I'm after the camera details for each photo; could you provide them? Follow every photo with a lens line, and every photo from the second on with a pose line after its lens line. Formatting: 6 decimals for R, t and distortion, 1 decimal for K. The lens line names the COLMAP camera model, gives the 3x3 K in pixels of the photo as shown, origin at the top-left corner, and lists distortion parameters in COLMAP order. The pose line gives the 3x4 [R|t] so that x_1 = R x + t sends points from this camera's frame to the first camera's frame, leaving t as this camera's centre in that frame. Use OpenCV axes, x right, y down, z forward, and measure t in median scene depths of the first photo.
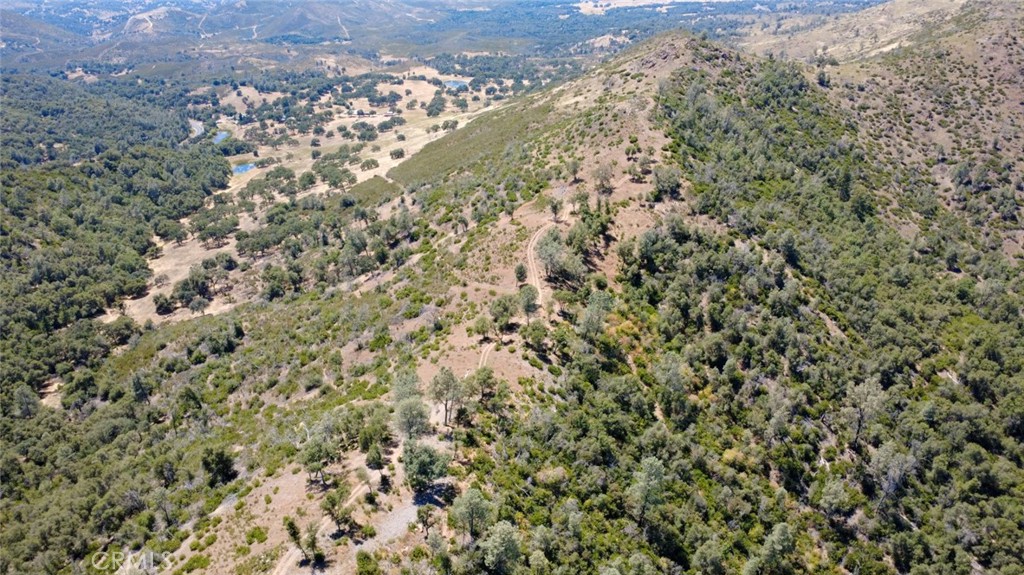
lens RADIAL K [[748.2, 0, 513.2], [0, 748.2, 285.3], [0, 0, 1]] dist [-0.001351, 0.000673]
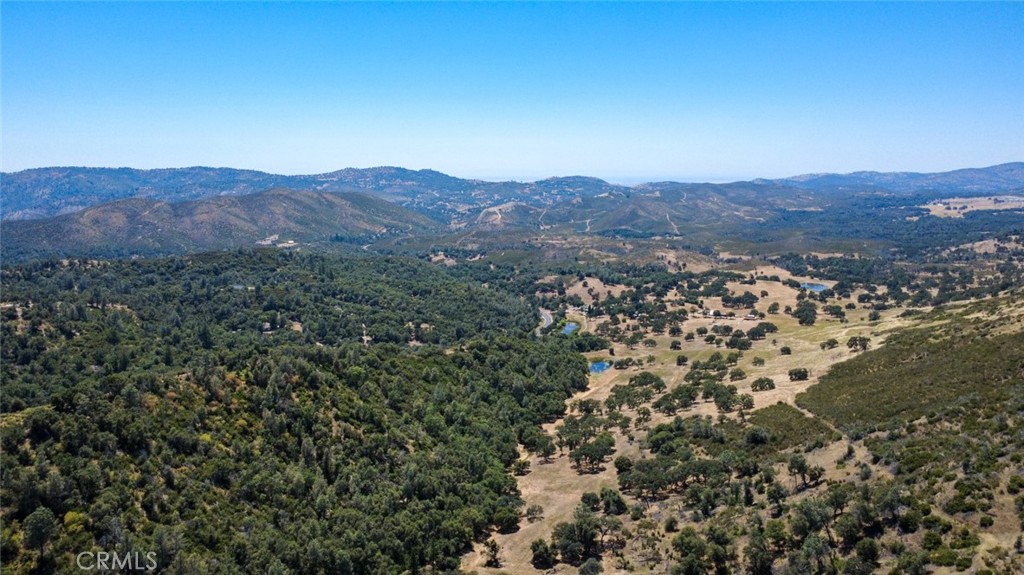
lens RADIAL K [[748.2, 0, 513.2], [0, 748.2, 285.3], [0, 0, 1]] dist [-0.001351, 0.000673]
pose [[0.921794, 0.057614, -0.383376, -0.098032], [-0.150425, 0.964573, -0.216727, -0.033653], [0.357308, 0.257447, 0.897804, 0.097807]]
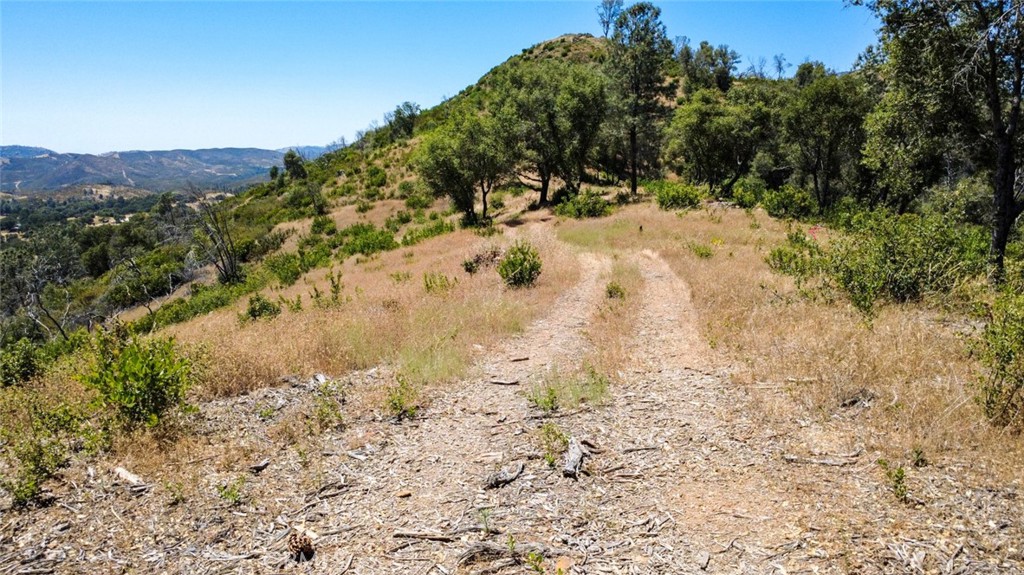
lens RADIAL K [[748.2, 0, 513.2], [0, 748.2, 285.3], [0, 0, 1]] dist [-0.001351, 0.000673]
pose [[0.968178, -0.055719, 0.243981, -0.022561], [0.107791, 0.972680, -0.205607, 0.037460], [-0.225859, 0.225363, 0.947734, 0.233992]]
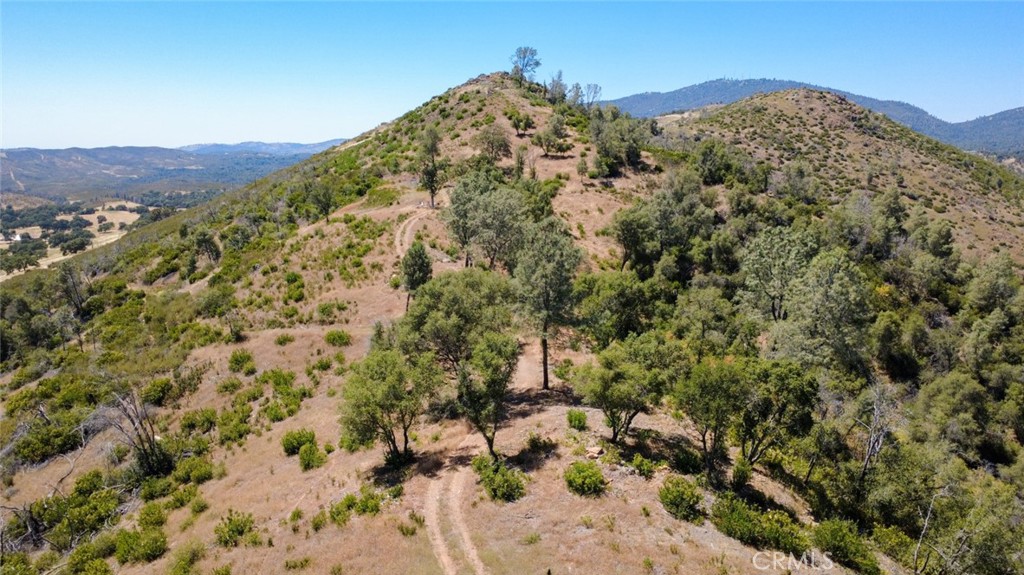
lens RADIAL K [[748.2, 0, 513.2], [0, 748.2, 285.3], [0, 0, 1]] dist [-0.001351, 0.000673]
pose [[0.934933, -0.065627, 0.348703, -0.022540], [0.139425, 0.971646, -0.190956, 0.019751], [-0.326284, 0.227149, 0.917574, 0.225901]]
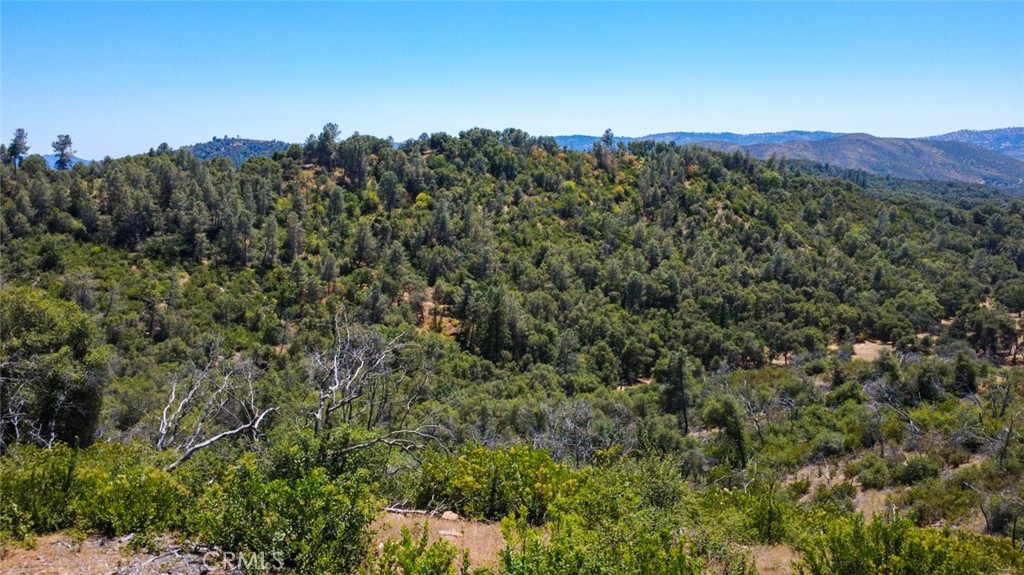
lens RADIAL K [[748.2, 0, 513.2], [0, 748.2, 285.3], [0, 0, 1]] dist [-0.001351, 0.000673]
pose [[0.399817, 0.162856, -0.902011, -0.040154], [-0.356089, 0.934389, 0.010864, 0.037321], [0.844599, 0.316852, 0.431576, 0.229763]]
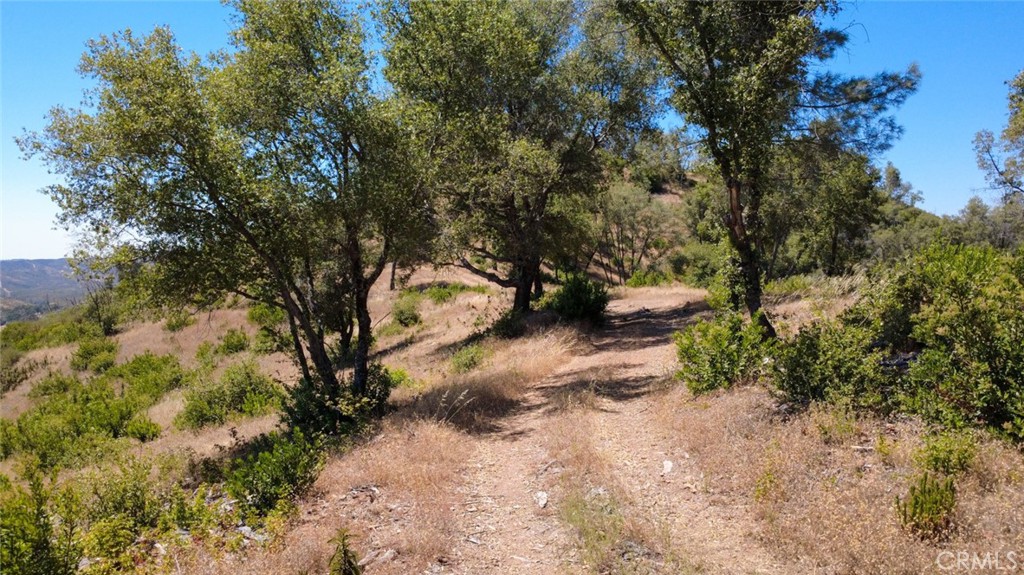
lens RADIAL K [[748.2, 0, 513.2], [0, 748.2, 285.3], [0, 0, 1]] dist [-0.001351, 0.000673]
pose [[0.931179, -0.018060, 0.364115, -0.012827], [0.147198, 0.932365, -0.330196, 0.023955], [-0.333525, 0.361068, 0.870856, 0.273462]]
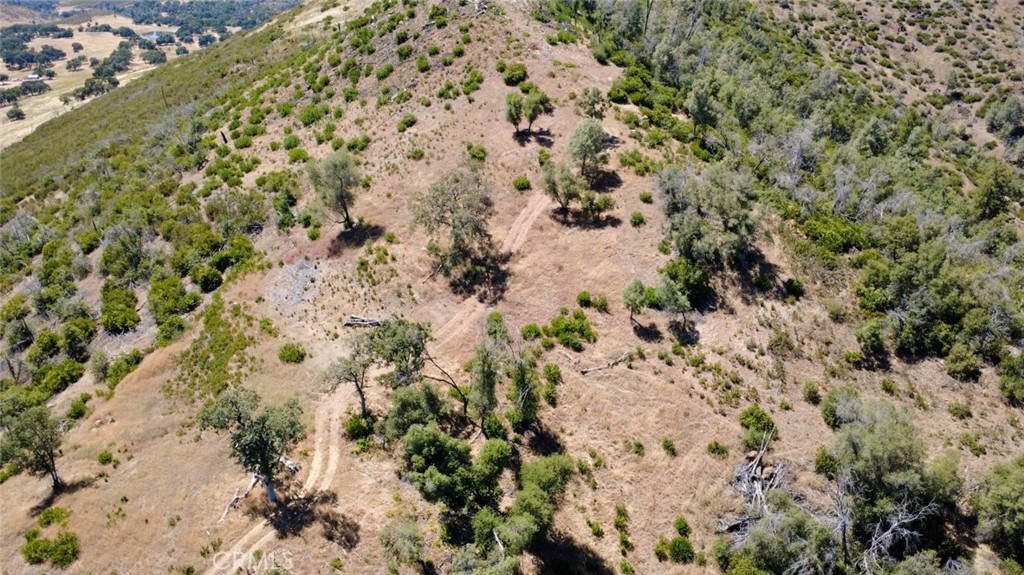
lens RADIAL K [[748.2, 0, 513.2], [0, 748.2, 285.3], [0, 0, 1]] dist [-0.001351, 0.000673]
pose [[0.952226, -0.125585, 0.278379, 0.026499], [0.112482, 0.991679, 0.062620, -0.056380], [-0.283926, -0.028315, 0.958428, 0.311250]]
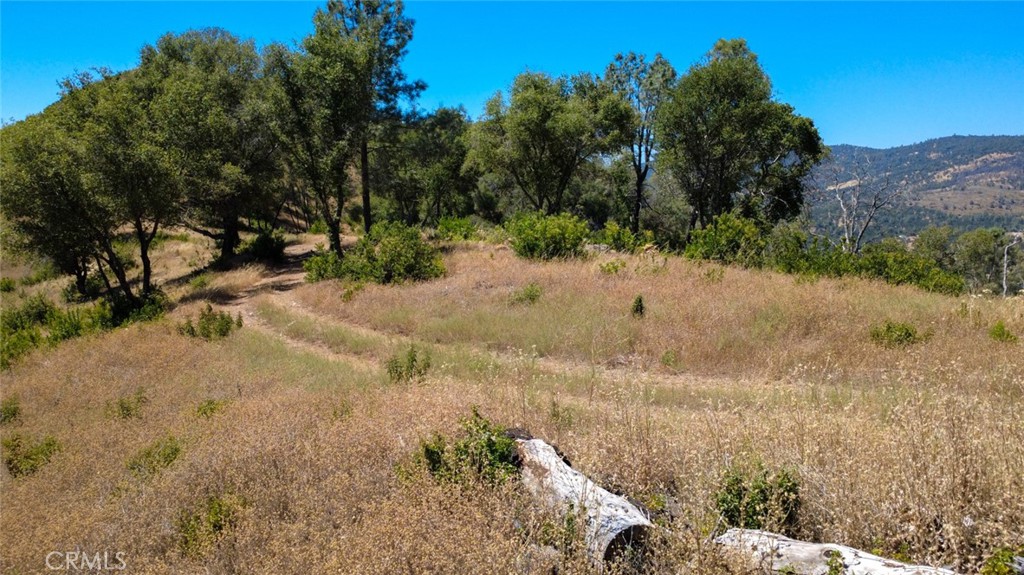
lens RADIAL K [[722.8, 0, 496.0], [0, 722.8, 289.7], [0, 0, 1]] dist [-0.001474, -0.001118]
pose [[0.725560, -0.089462, 0.682319, -0.020088], [0.273309, 0.947423, -0.166409, 0.028961], [-0.631557, 0.307223, 0.711863, 0.258585]]
